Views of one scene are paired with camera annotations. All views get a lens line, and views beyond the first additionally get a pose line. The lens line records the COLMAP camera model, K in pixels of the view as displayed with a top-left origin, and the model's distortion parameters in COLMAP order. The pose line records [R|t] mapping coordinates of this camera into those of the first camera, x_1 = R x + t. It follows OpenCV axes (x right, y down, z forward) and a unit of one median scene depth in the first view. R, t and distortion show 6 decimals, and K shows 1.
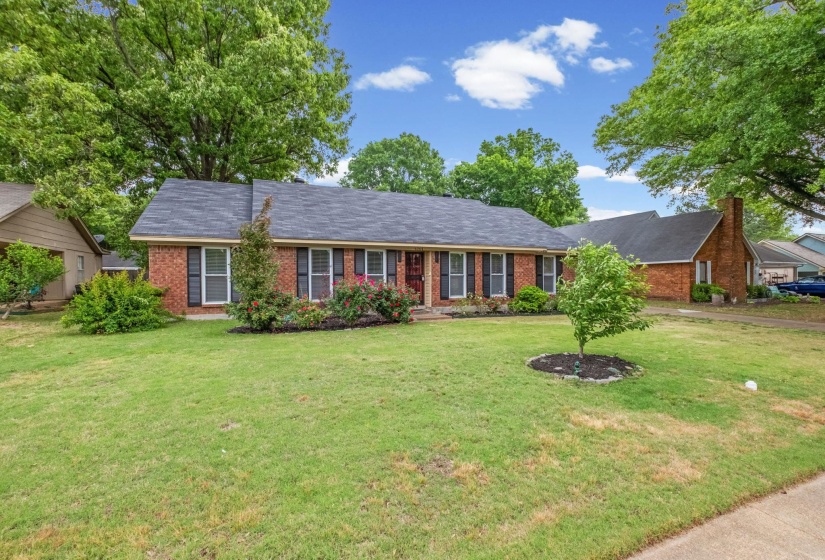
lens RADIAL K [[364.3, 0, 395.6], [0, 364.3, 279.0], [0, 0, 1]] dist [0.001689, -0.001760]
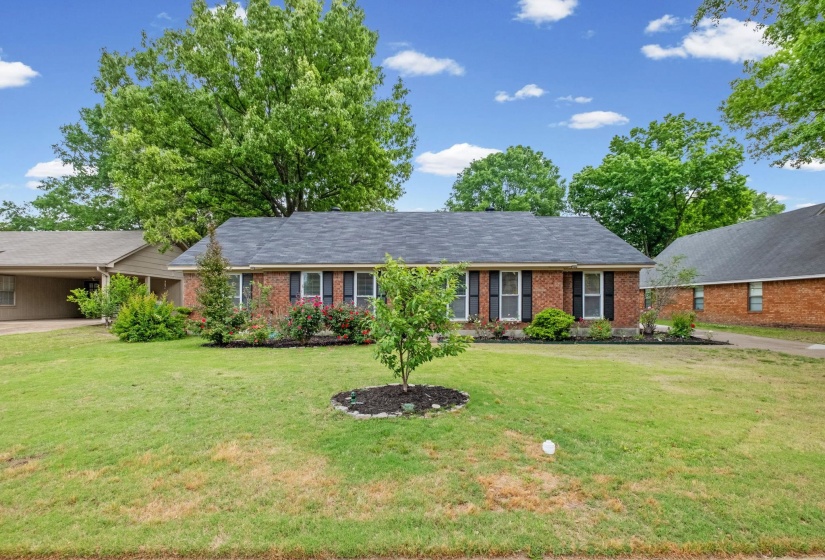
lens RADIAL K [[364.3, 0, 399.9], [0, 364.3, 305.7], [0, 0, 1]] dist [0.001689, -0.001760]
pose [[0.929129, 0.004648, -0.369727, 0.370720], [0.000061, 0.999919, 0.012725, 0.001554], [0.369757, -0.011846, 0.929053, 0.085306]]
